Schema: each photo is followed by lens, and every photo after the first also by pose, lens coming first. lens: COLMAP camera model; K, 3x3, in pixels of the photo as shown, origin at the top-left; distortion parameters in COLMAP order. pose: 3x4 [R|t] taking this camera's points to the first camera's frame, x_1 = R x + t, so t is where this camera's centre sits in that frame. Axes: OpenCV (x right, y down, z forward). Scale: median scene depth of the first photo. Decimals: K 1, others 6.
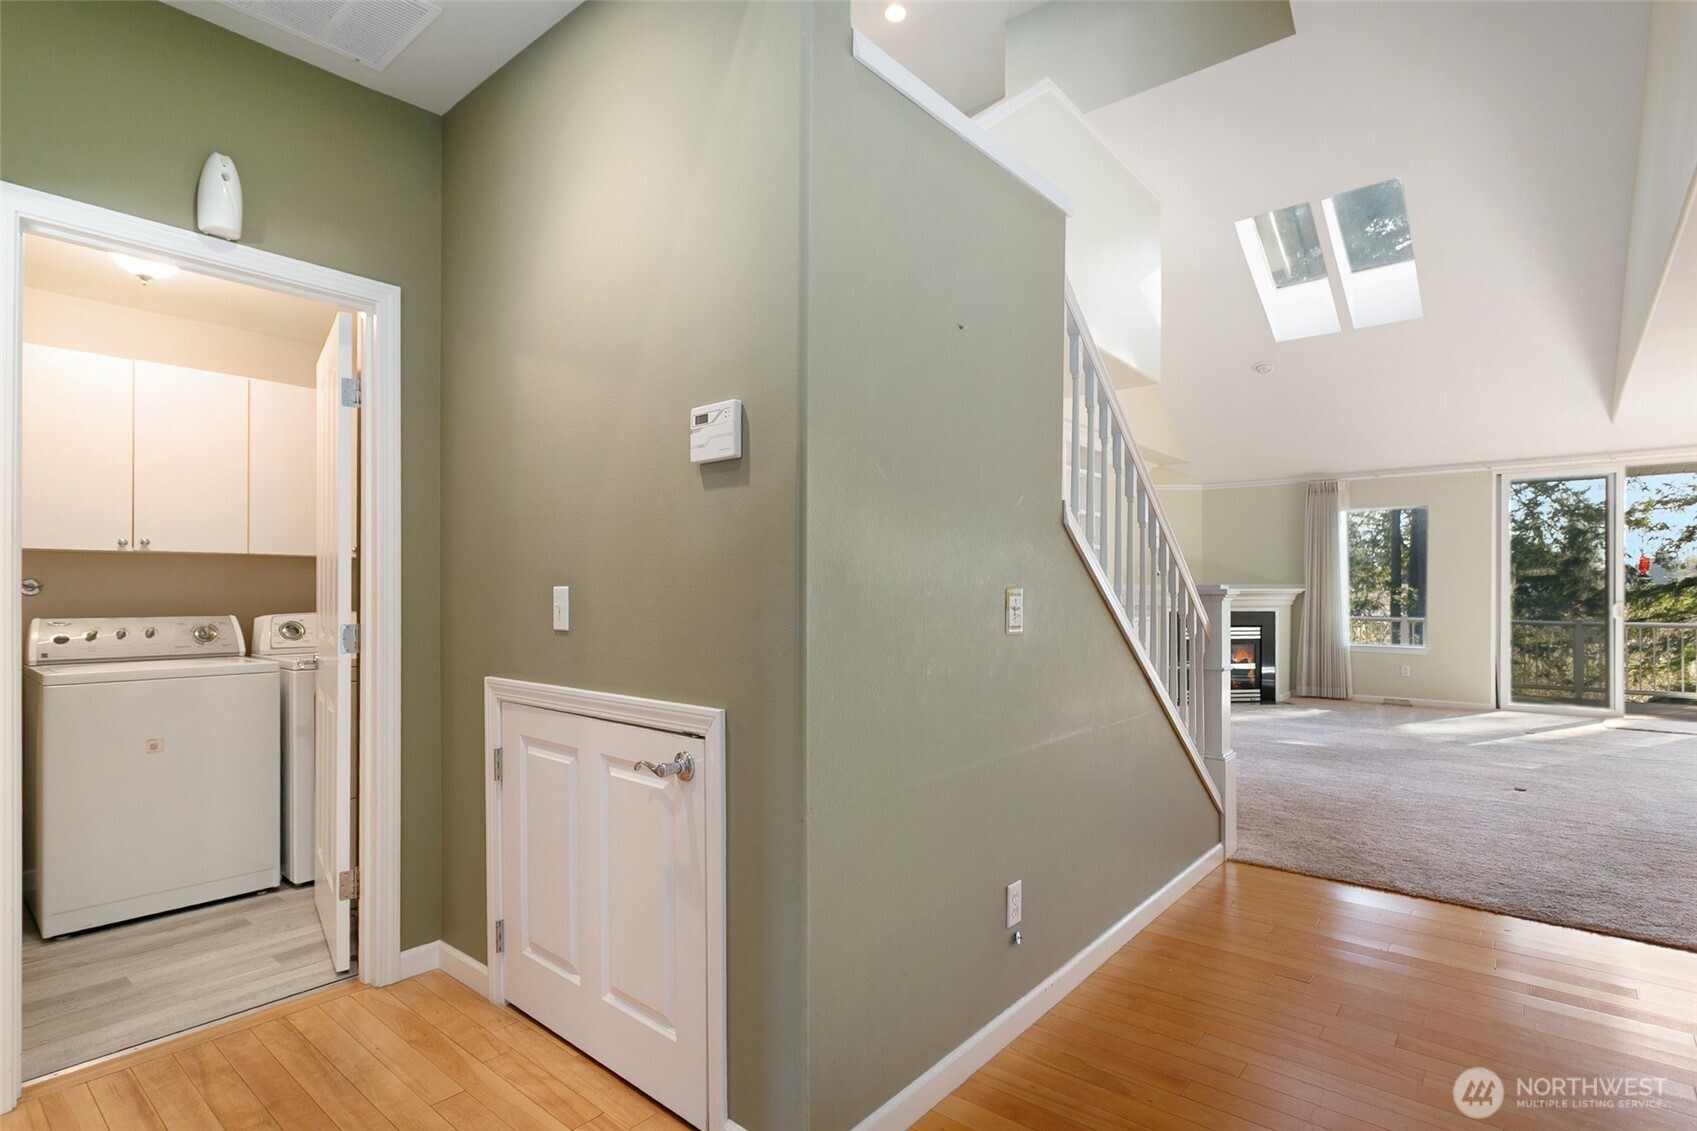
lens RADIAL K [[836.6, 0, 850.3], [0, 836.6, 585.6], [0, 0, 1]] dist [-0.000118, 0.000460]
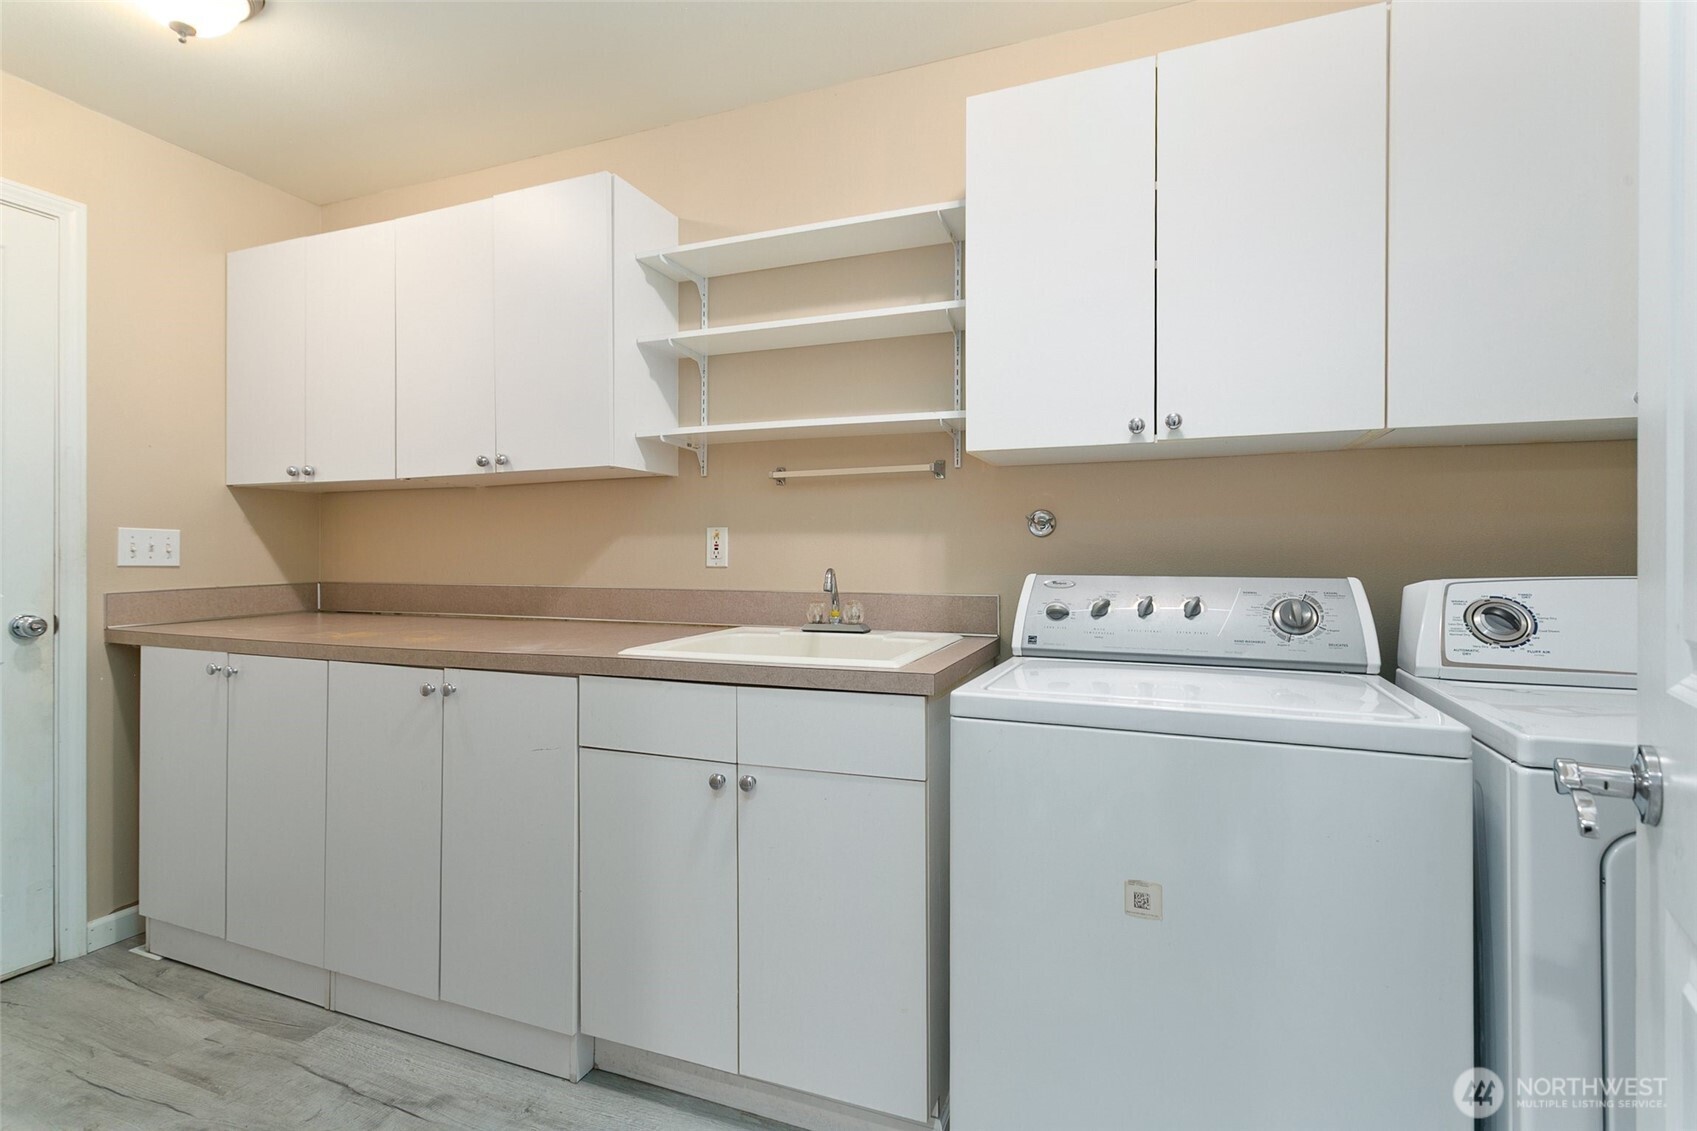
lens RADIAL K [[798.1, 0, 841.8], [0, 798.1, 554.5], [0, 0, 1]] dist [0.001365, 0.000591]
pose [[0.313397, -0.001237, -0.949621, -0.417891], [0.004371, 0.999990, 0.000140, 0.021782], [0.949612, -0.004194, 0.313400, 0.604384]]
